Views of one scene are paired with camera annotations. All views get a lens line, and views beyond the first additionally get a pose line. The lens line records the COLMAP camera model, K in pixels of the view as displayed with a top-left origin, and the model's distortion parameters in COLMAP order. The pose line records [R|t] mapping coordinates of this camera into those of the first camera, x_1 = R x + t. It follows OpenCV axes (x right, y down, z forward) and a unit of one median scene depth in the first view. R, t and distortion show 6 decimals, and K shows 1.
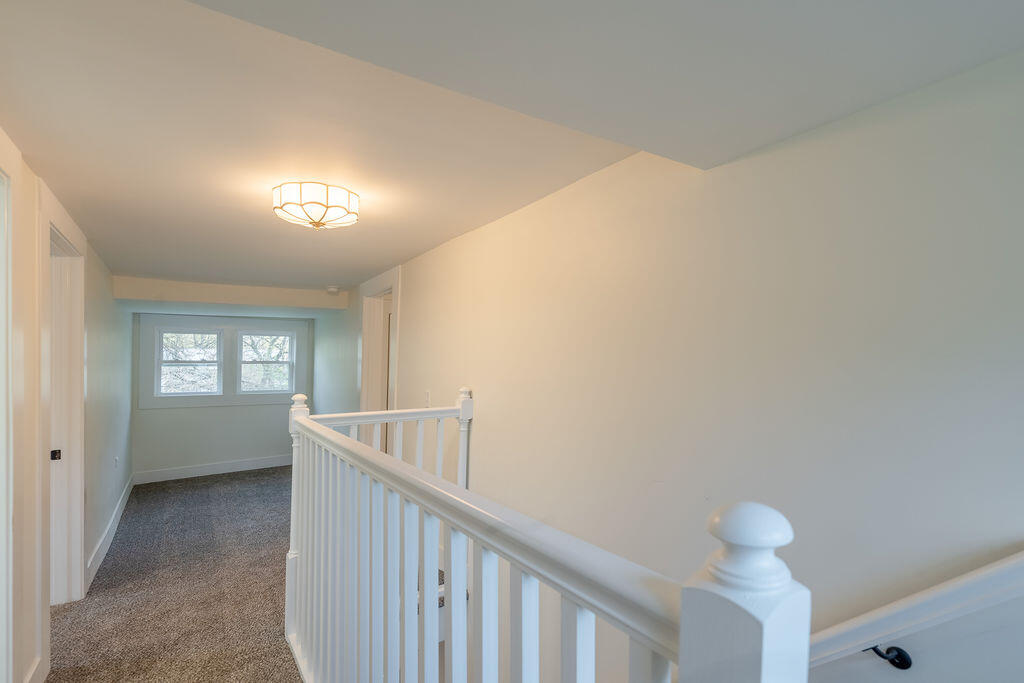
lens RADIAL K [[467.7, 0, 518.9], [0, 467.7, 347.5], [0, 0, 1]] dist [-0.016252, 0.005990]
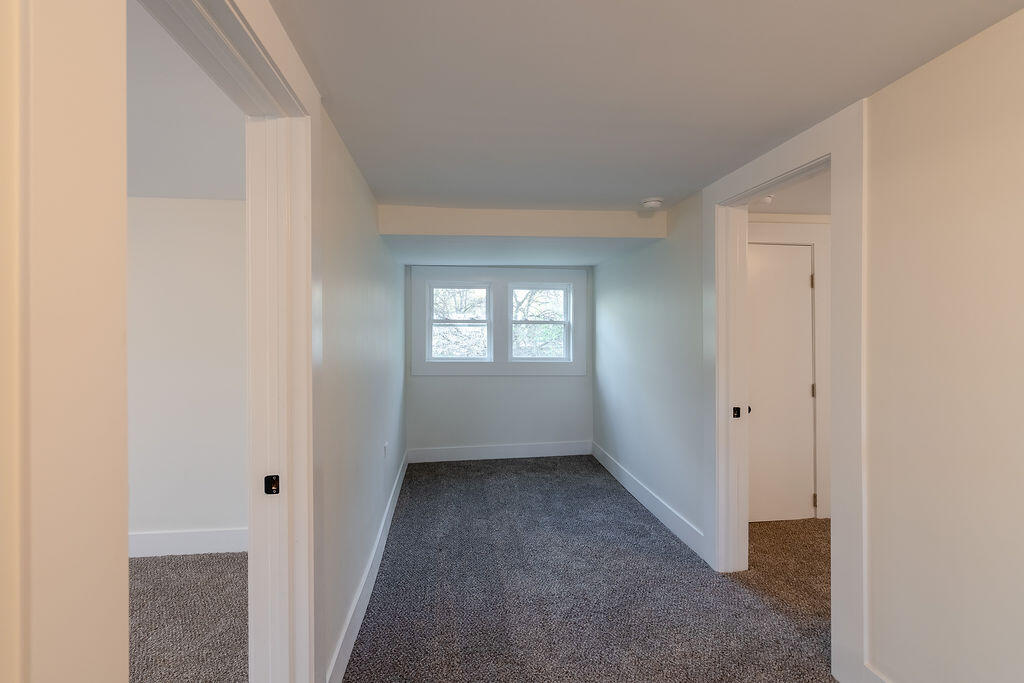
lens RADIAL K [[467.7, 0, 509.5], [0, 467.7, 333.1], [0, 0, 1]] dist [-0.016252, 0.005990]
pose [[0.880342, 0.013624, -0.474144, -0.231624], [0.008115, 0.999009, 0.043773, 0.016566], [0.474271, -0.042383, 0.879358, 0.303518]]
